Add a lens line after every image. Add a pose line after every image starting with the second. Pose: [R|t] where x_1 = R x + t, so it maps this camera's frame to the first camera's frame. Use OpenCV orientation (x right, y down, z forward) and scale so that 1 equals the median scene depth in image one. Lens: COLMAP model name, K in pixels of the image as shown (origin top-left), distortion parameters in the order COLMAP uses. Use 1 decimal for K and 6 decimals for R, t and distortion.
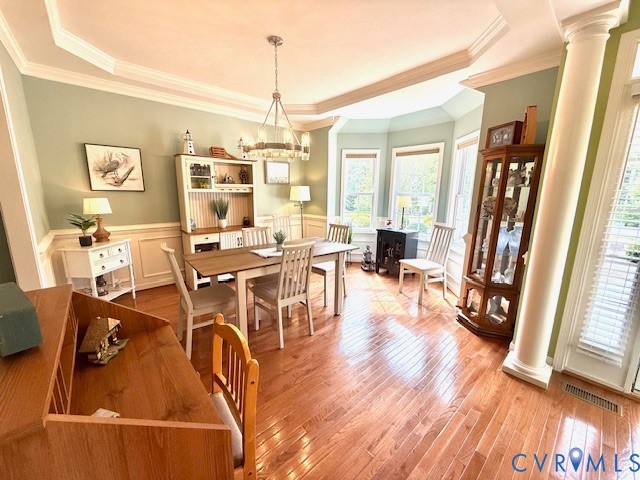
lens RADIAL K [[255.1, 0, 319.5], [0, 255.1, 238.1], [0, 0, 1]] dist [0.002366, -0.000046]
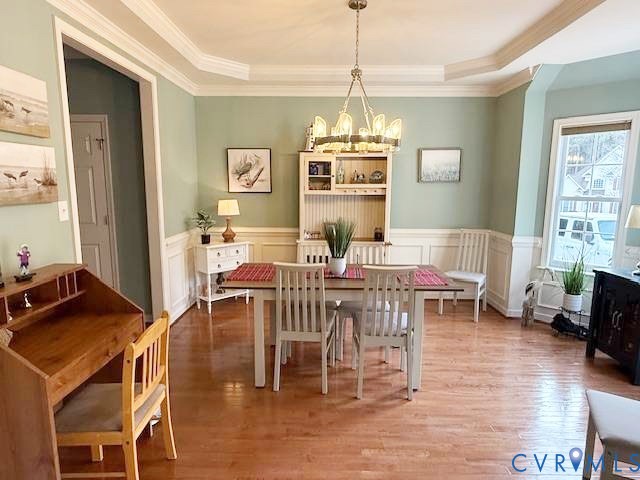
lens RADIAL K [[383.8, 0, 319.8], [0, 383.8, 241.9], [0, 0, 1]] dist [-0.003879, -0.000682]
pose [[0.742534, 0.094852, -0.663059, 0.414782], [-0.121541, 0.992569, 0.005880, -0.036007], [0.658689, 0.076223, 0.748544, 0.079372]]
